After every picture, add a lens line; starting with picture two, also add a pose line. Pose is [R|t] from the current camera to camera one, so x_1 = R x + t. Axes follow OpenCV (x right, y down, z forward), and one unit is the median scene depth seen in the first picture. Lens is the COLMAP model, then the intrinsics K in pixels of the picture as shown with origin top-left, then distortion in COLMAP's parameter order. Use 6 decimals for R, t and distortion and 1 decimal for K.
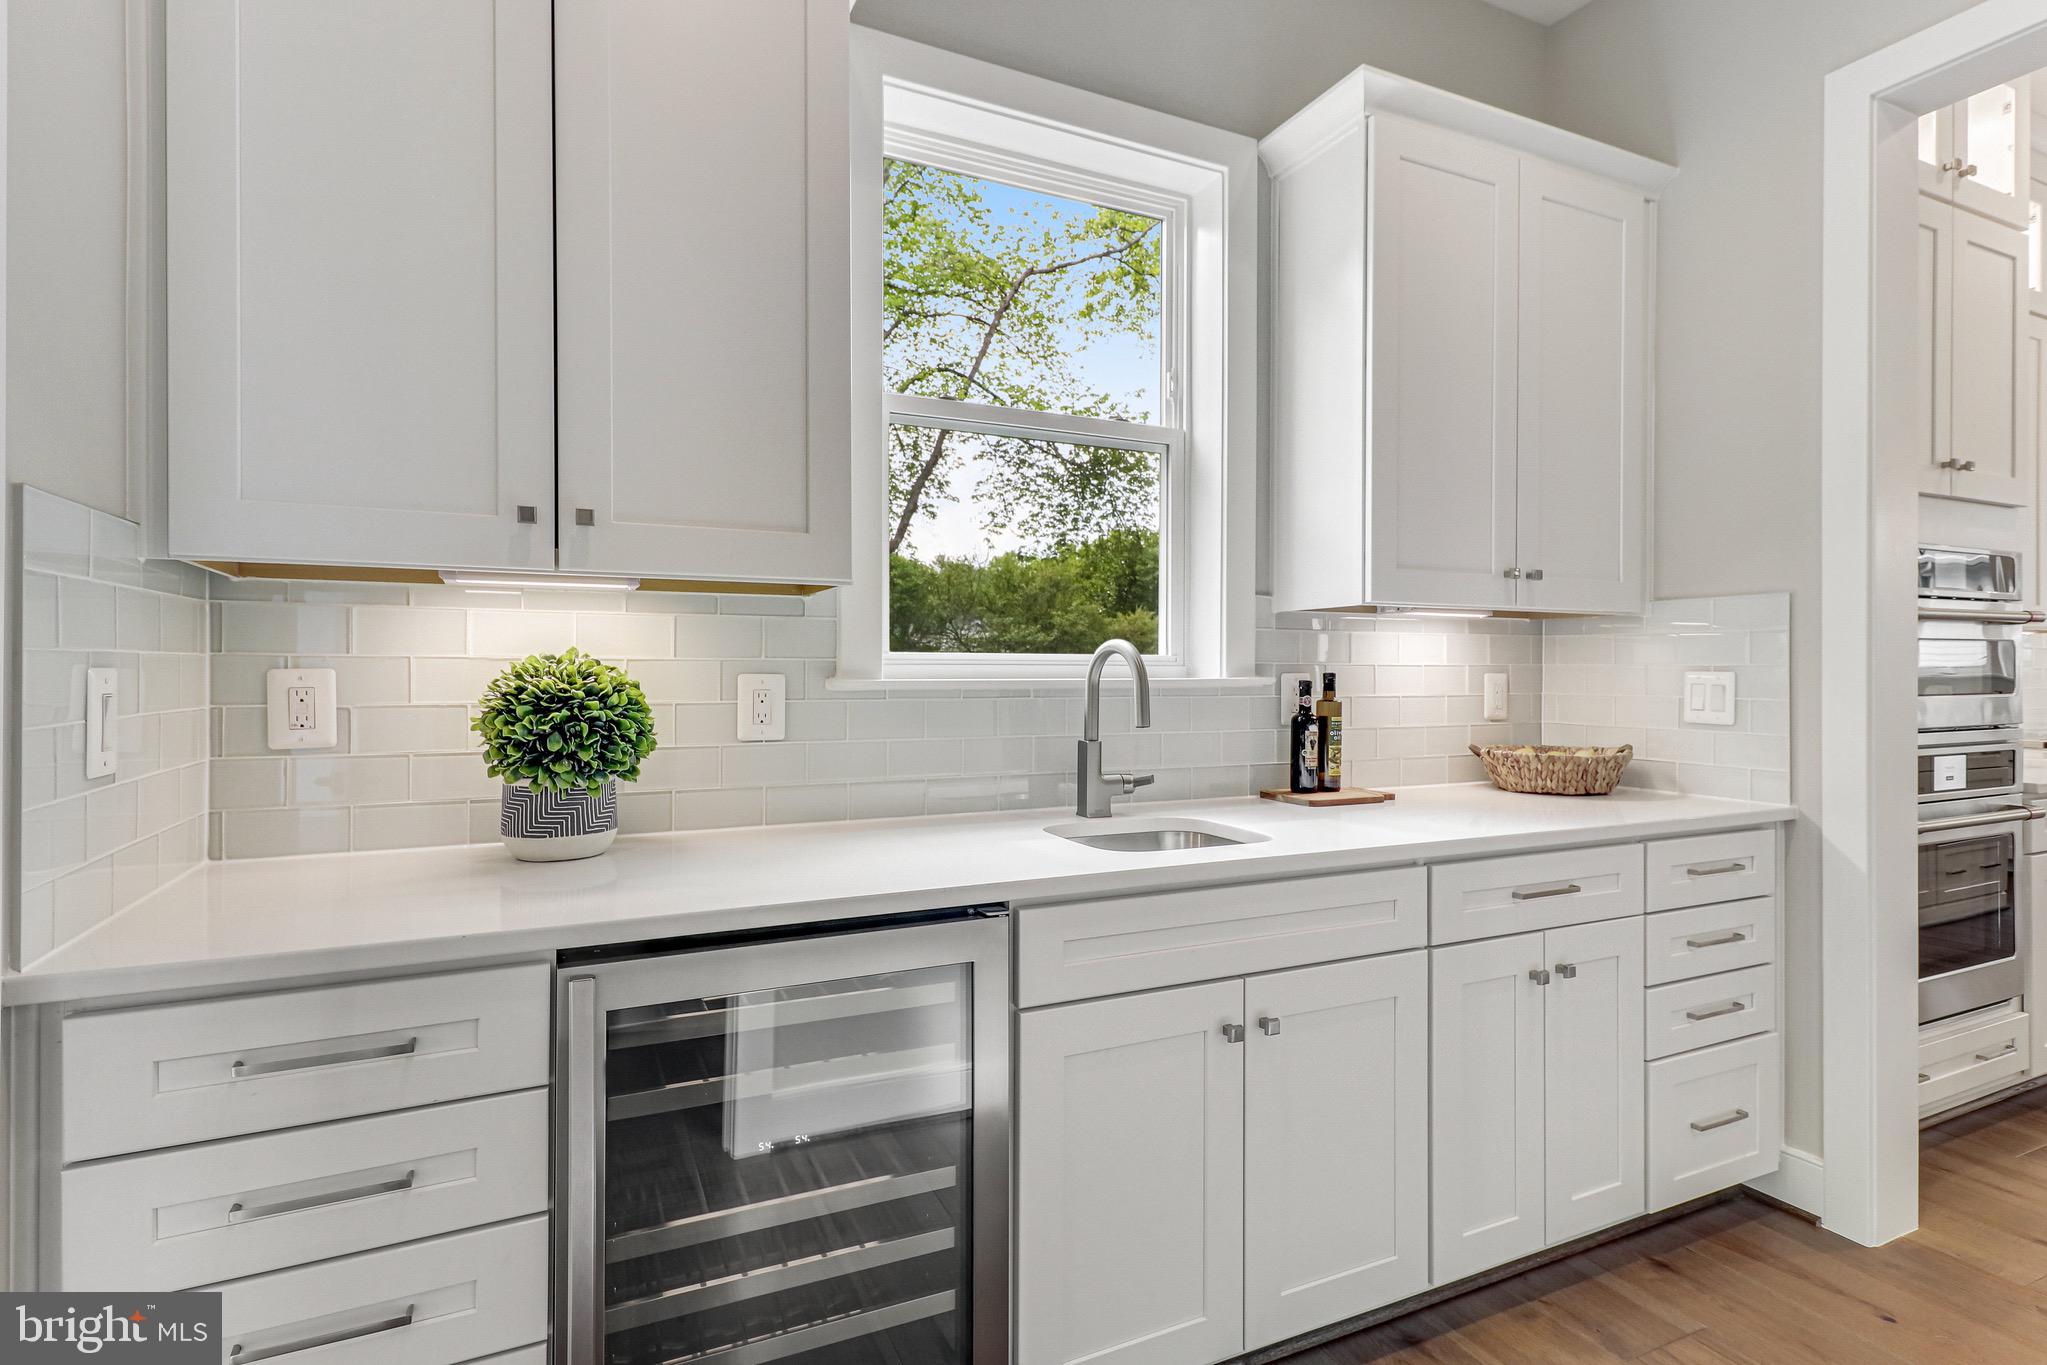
lens RADIAL K [[1151.9, 0, 1006.8], [0, 1151.9, 678.6], [0, 0, 1]] dist [0.014237, 0.000080]
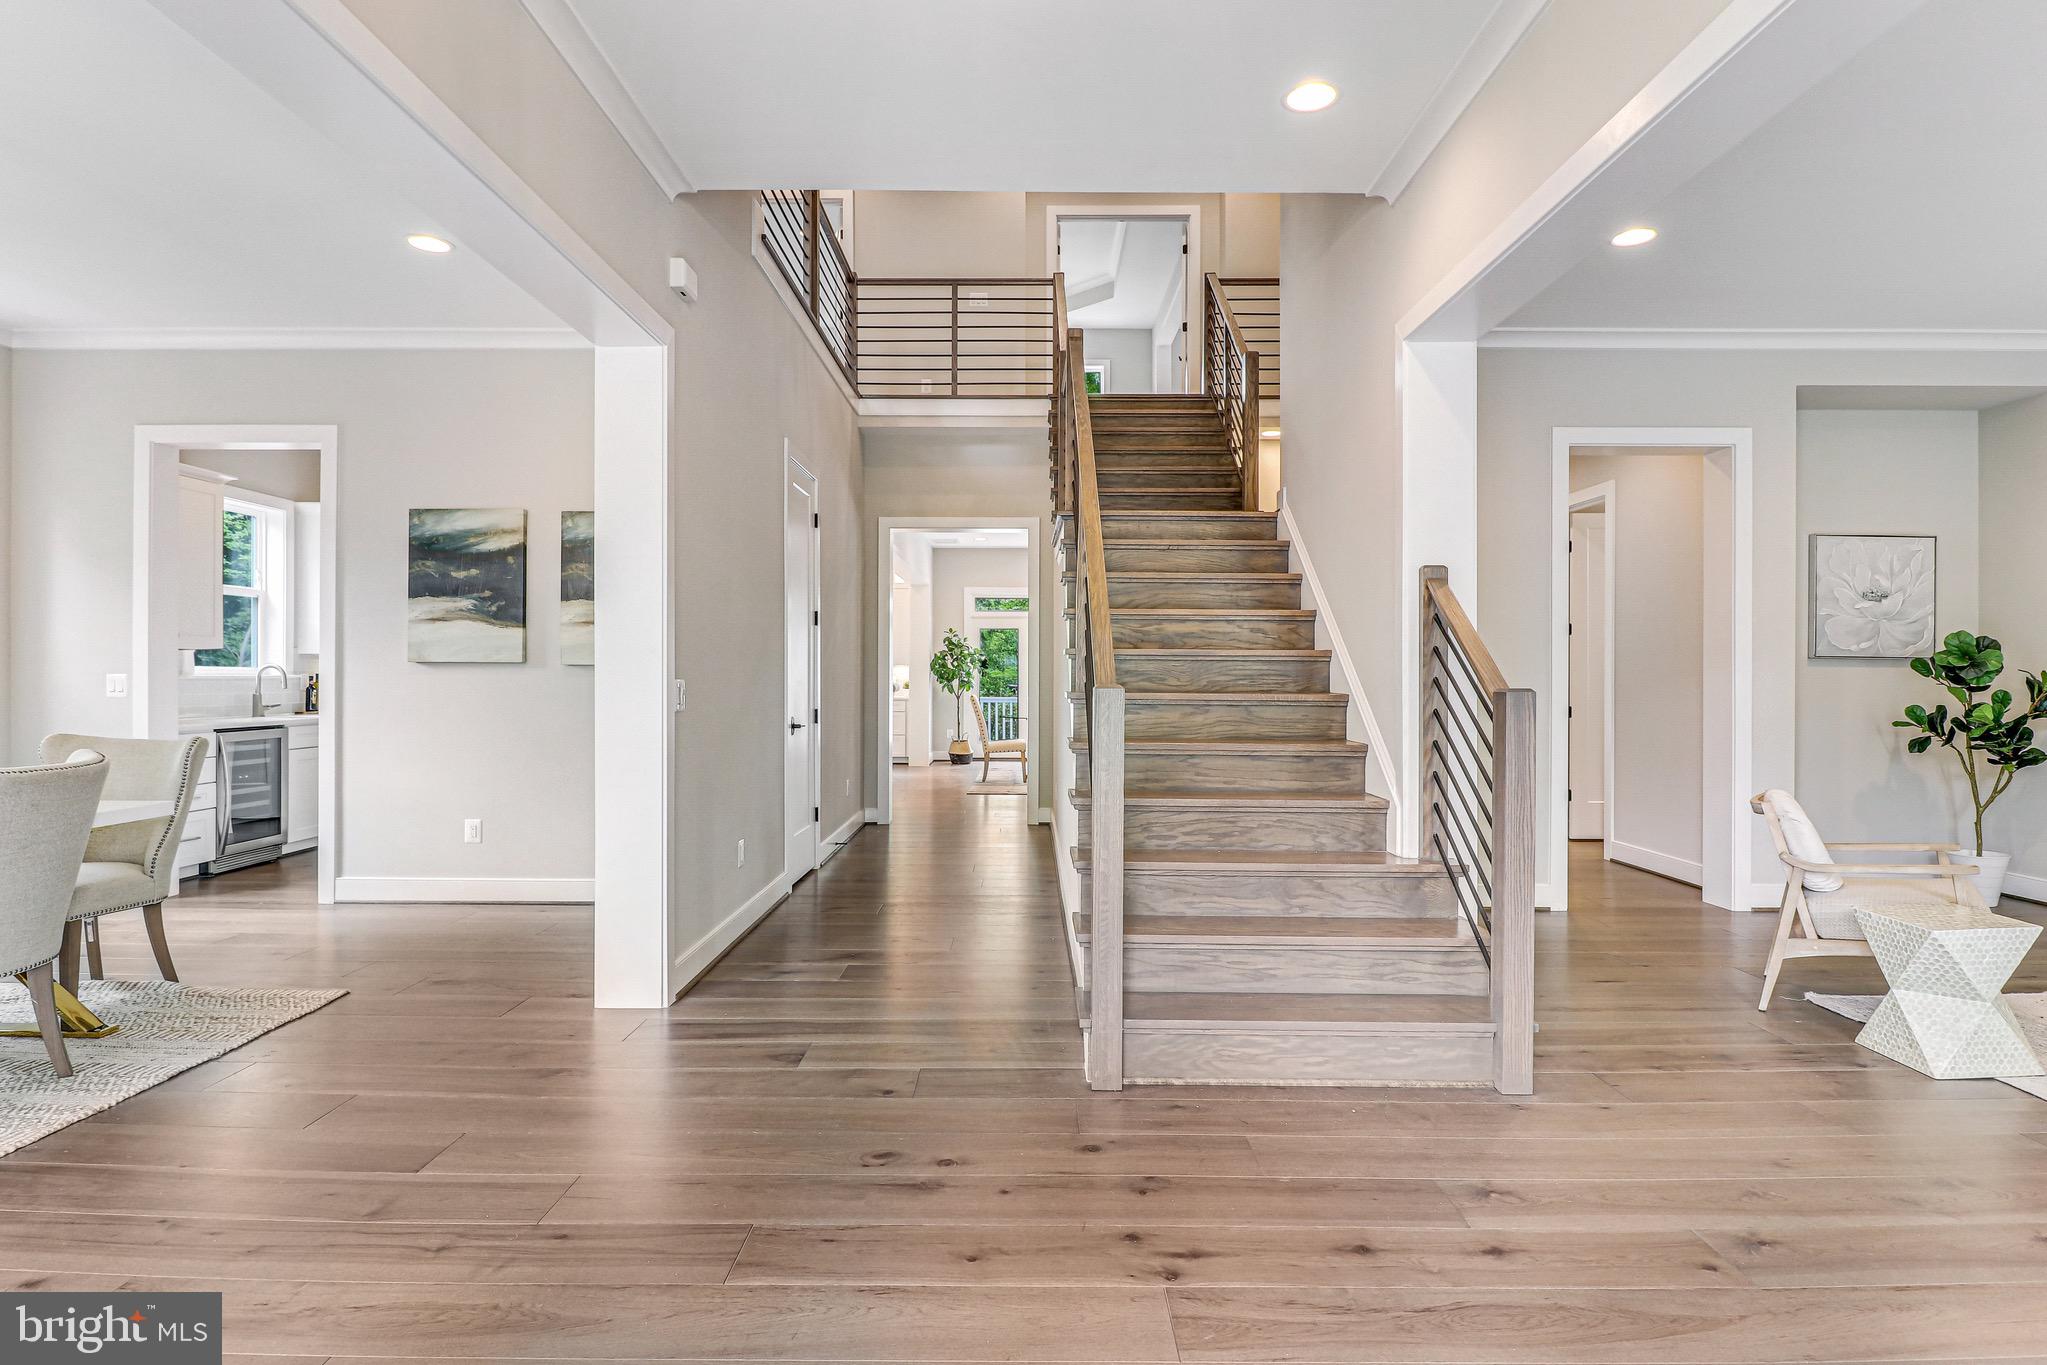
lens RADIAL K [[957.2, 0, 1024.8], [0, 957.2, 673.4], [0, 0, 1]] dist [-0.000139, 0.000110]
pose [[0.470619, 0.000629, 0.882336, -1.116315], [0.002787, 0.999994, -0.002200, 0.006705], [-0.882332, 0.003494, 0.470614, -1.919570]]
